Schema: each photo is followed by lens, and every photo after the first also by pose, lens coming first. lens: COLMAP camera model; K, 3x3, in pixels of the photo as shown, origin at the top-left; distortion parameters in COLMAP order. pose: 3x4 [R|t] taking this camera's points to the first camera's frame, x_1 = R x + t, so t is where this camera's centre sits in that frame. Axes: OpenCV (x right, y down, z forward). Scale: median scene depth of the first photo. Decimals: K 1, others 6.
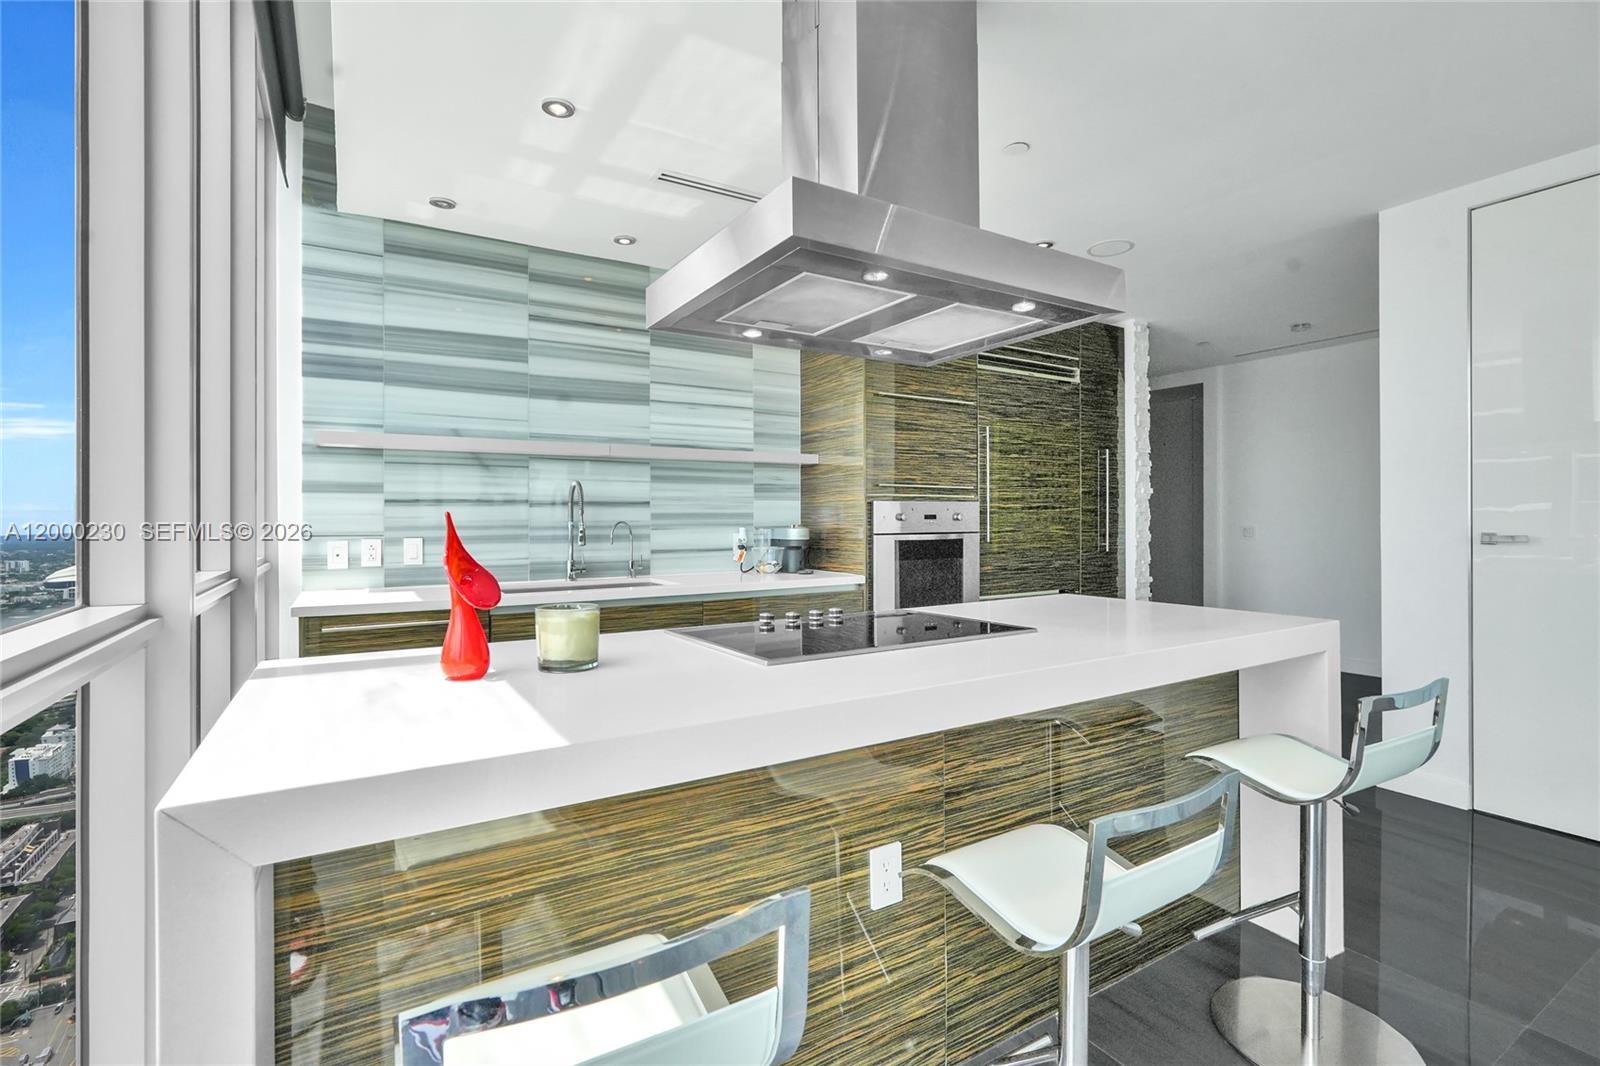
lens RADIAL K [[727.5, 0, 799.5], [0, 727.5, 520.1], [0, 0, 1]] dist [0.003746, 0.004402]
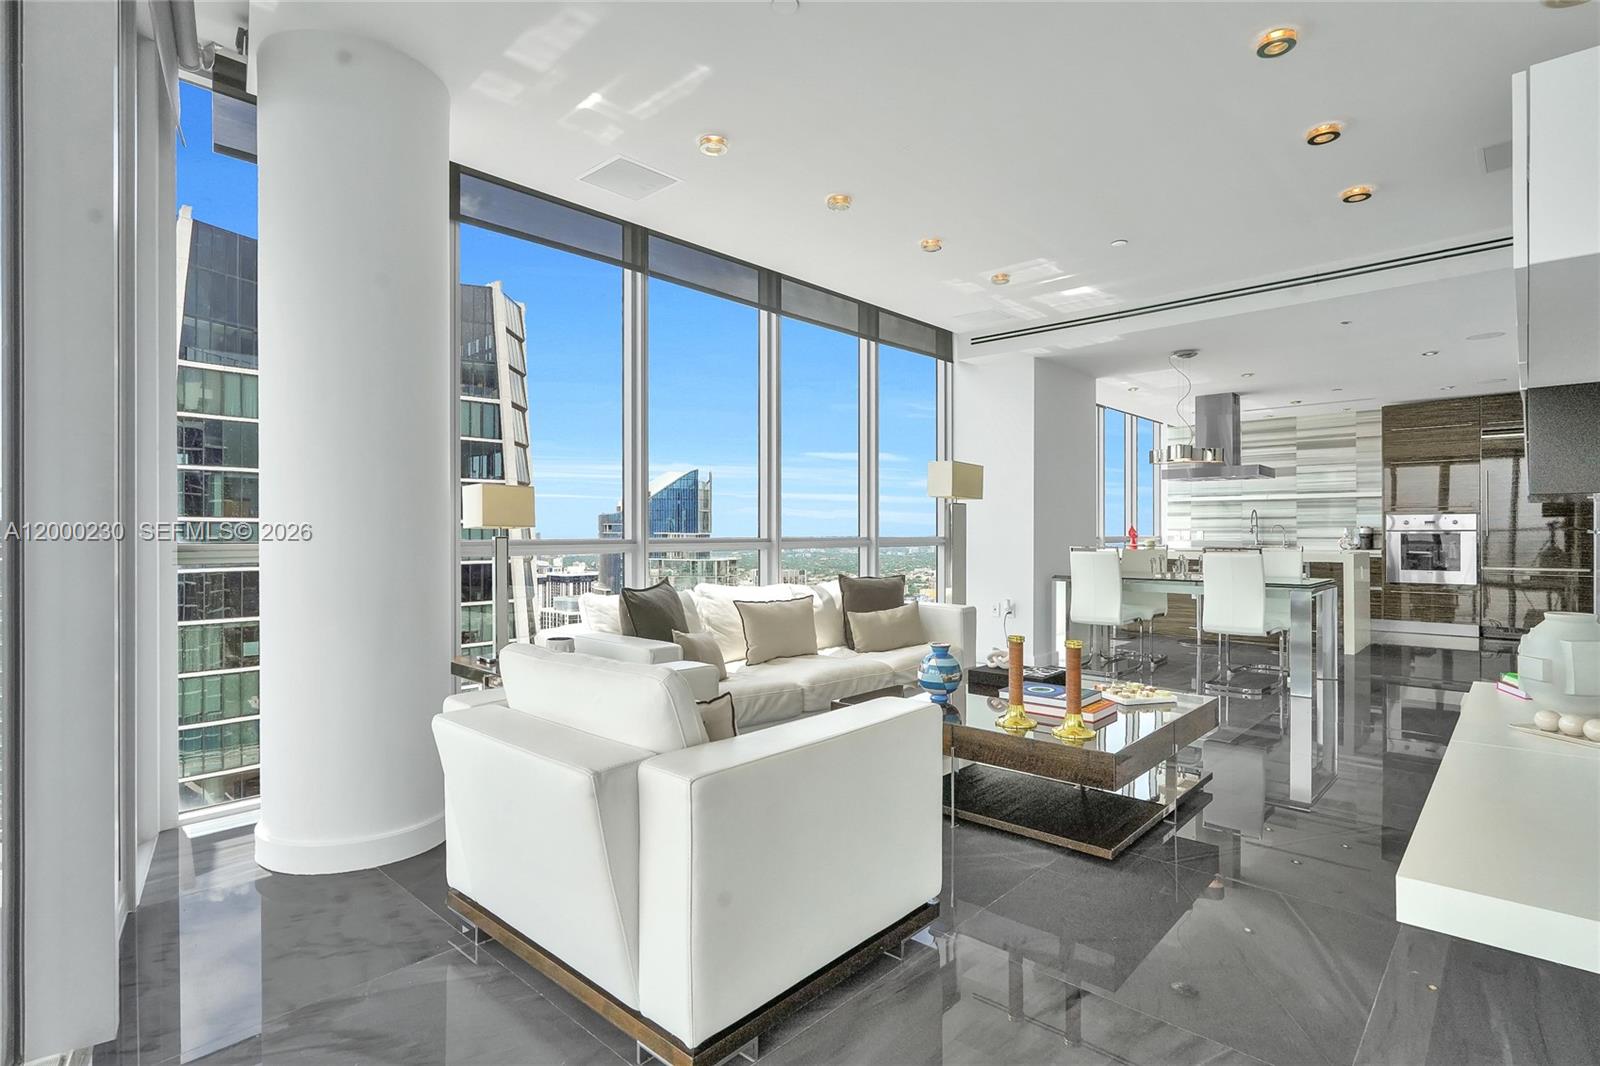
lens RADIAL K [[799.3, 0, 800.4], [0, 799.3, 531.9], [0, 0, 1]] dist [-0.003740, 0.003992]
pose [[0.279028, 0.002577, -0.960280, 1.843894], [-0.003118, 0.999994, 0.001777, 0.024837], [0.960278, 0.002499, 0.279034, -1.270469]]
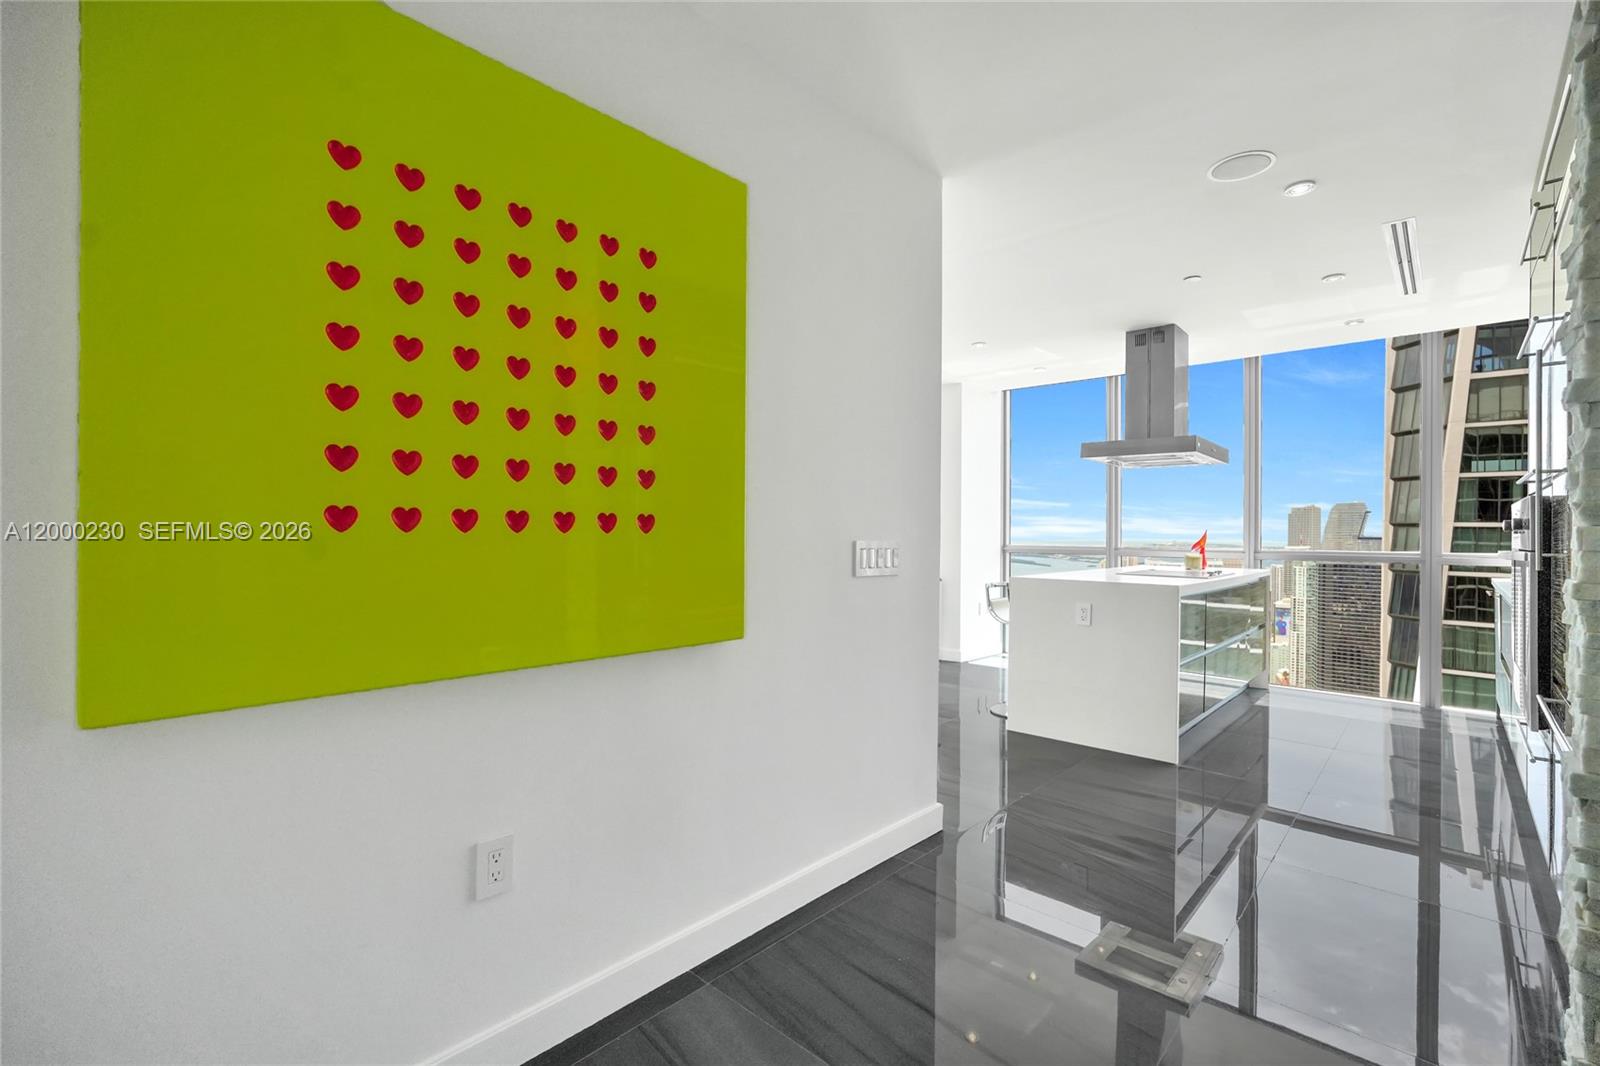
lens RADIAL K [[727.5, 0, 807.4], [0, 727.5, 533.1], [0, 0, 1]] dist [0.003746, 0.004402]
pose [[-0.953785, -0.003614, -0.300469, 1.033798], [-0.005425, 0.999972, 0.005193, 0.003092], [0.300442, 0.006583, -0.953777, 1.510809]]
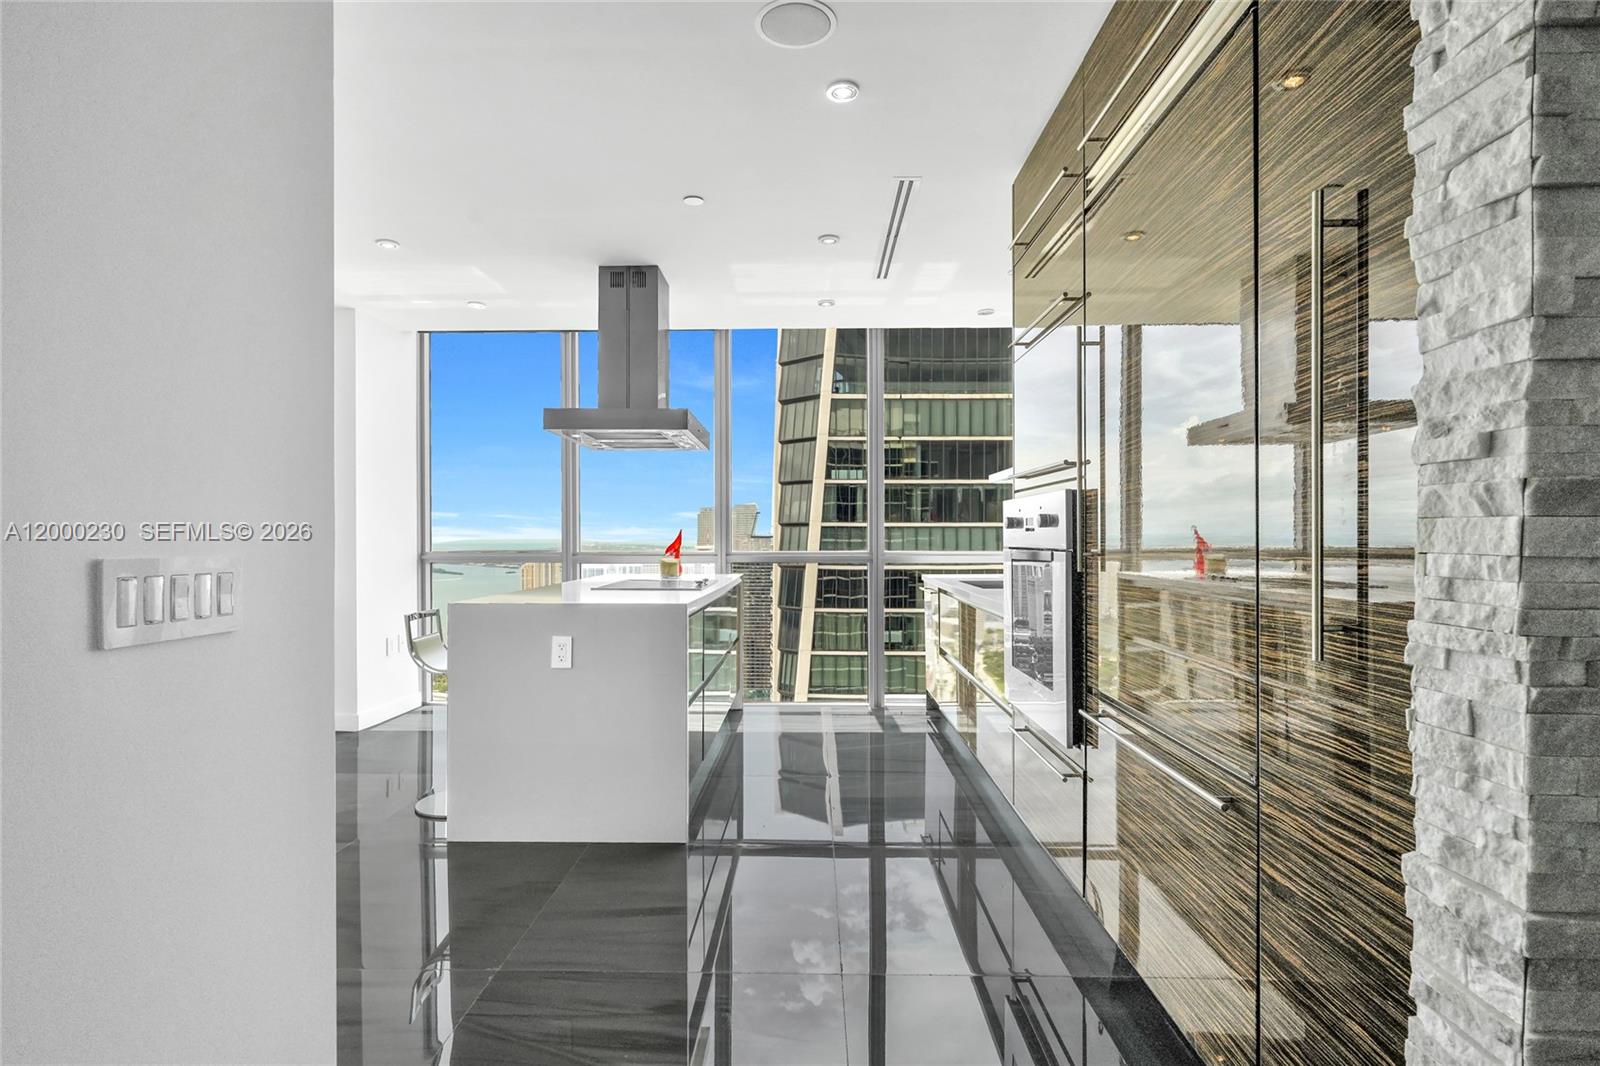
lens RADIAL K [[841.4, 0, 794.1], [0, 841.4, 534.9], [0, 0, 1]] dist [0.006989, -0.000545]
pose [[-0.536516, 0.004131, -0.843880, 0.918430], [0.002016, 0.999991, 0.003613, 0.004715], [0.843887, 0.000237, -0.536520, 1.270865]]
